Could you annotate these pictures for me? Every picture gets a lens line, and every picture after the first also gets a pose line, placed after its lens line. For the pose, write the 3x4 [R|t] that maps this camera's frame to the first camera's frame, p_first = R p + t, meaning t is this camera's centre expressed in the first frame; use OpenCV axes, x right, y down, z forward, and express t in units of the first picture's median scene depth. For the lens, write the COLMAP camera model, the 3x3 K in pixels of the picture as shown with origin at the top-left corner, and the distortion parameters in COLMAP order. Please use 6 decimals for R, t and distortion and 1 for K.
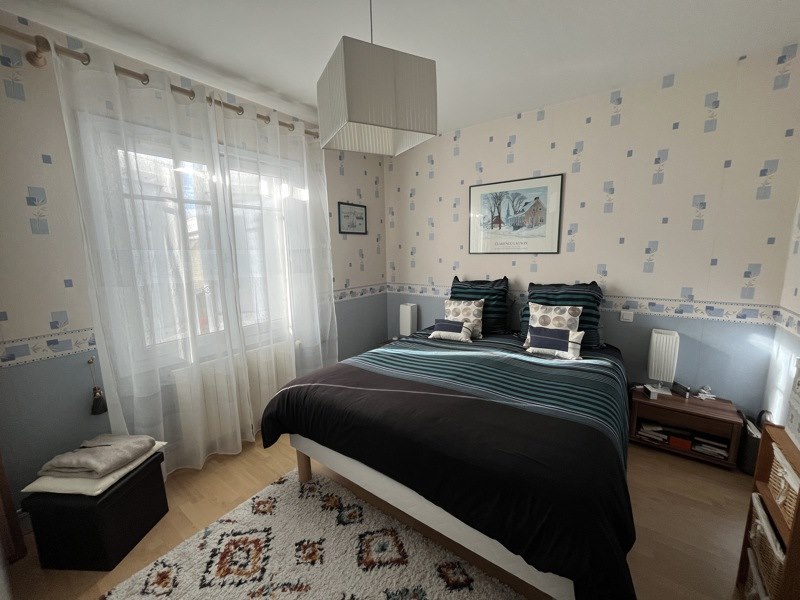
lens RADIAL K [[323.4, 0, 399.4], [0, 323.4, 301.0], [0, 0, 1]] dist [-0.004802, -0.000103]
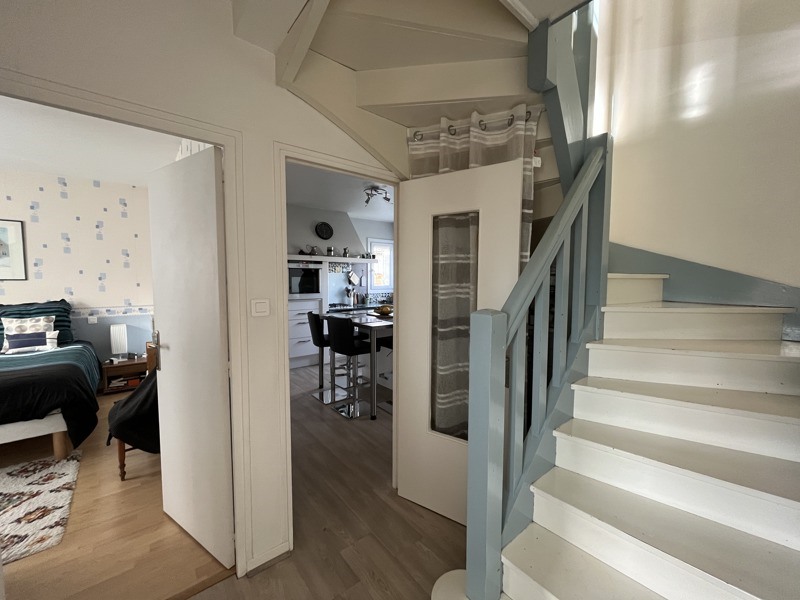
lens RADIAL K [[323.4, 0, 399.6], [0, 323.4, 300.0], [0, 0, 1]] dist [-0.004802, -0.000103]
pose [[0.243178, -0.047362, 0.968825, -0.461116], [0.144441, 0.989439, 0.012114, 0.154158], [-0.959167, 0.136992, 0.247451, -0.865912]]
